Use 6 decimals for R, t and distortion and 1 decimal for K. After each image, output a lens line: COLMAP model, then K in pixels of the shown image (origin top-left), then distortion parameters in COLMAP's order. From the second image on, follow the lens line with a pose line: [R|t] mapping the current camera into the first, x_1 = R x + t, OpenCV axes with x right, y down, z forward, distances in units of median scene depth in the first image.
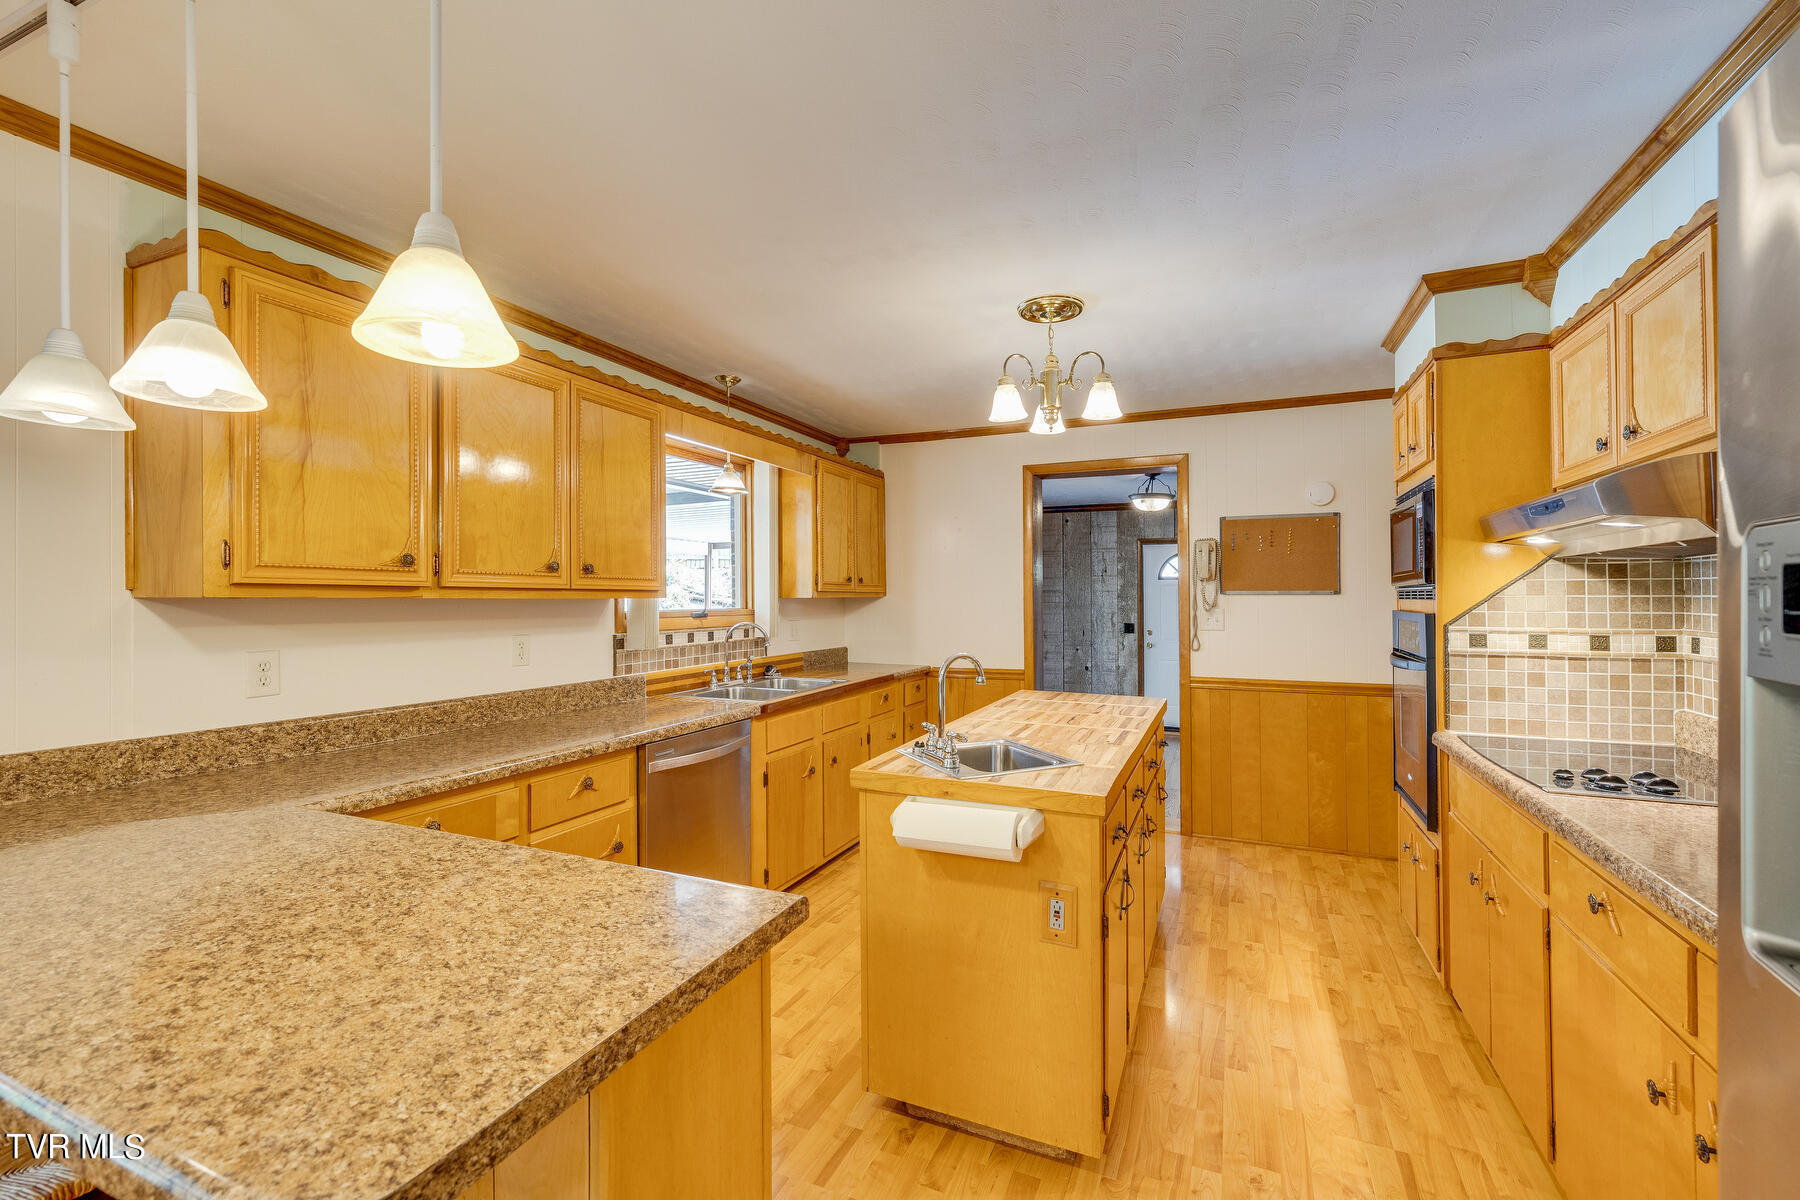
lens RADIAL K [[763.8, 0, 897.9], [0, 763.8, 602.8], [0, 0, 1]] dist [0.003530, 0.000775]
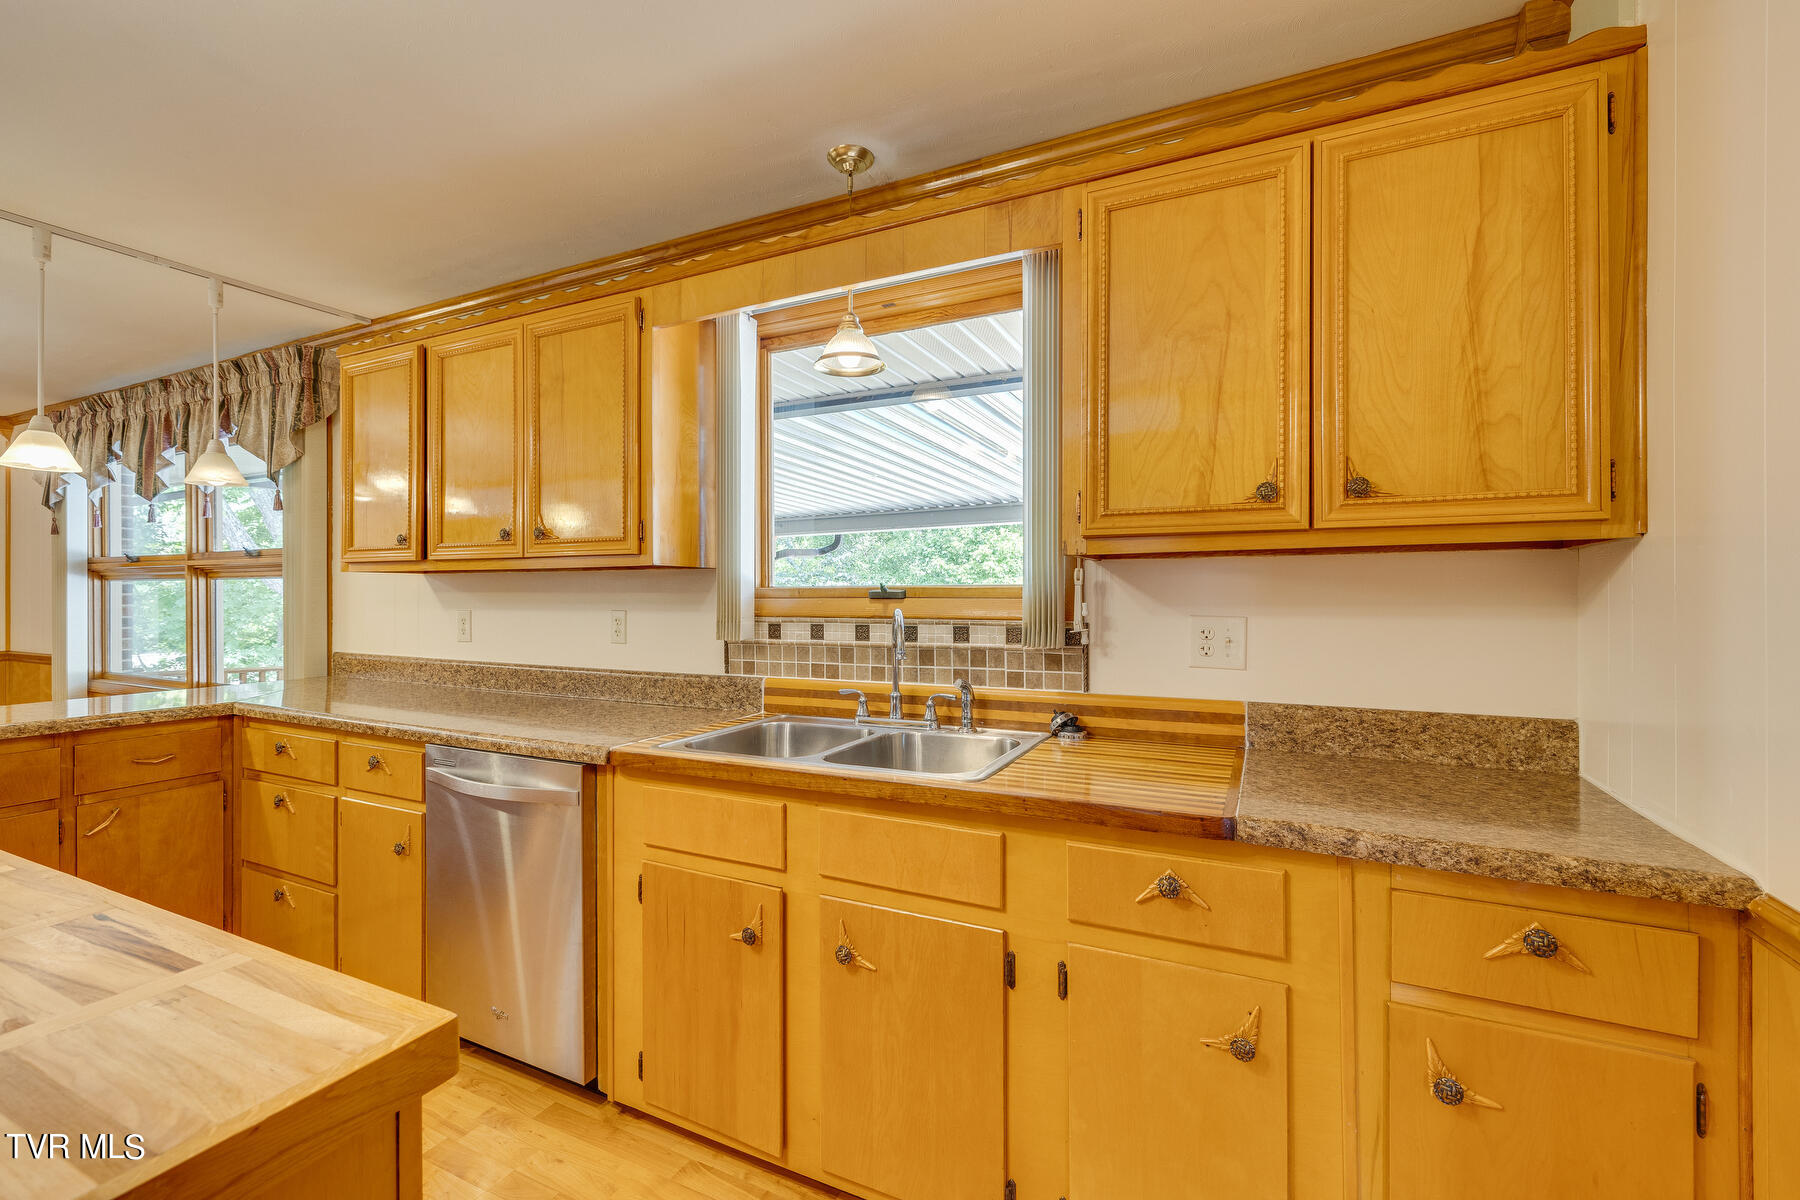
lens RADIAL K [[763.8, 0, 896.8], [0, 763.8, 584.8], [0, 0, 1]] dist [0.003530, 0.000775]
pose [[-0.048820, 0.002426, -0.998805, 0.327326], [0.002393, 0.999994, 0.002312, 0.007053], [0.998805, -0.002277, -0.048825, 1.067878]]
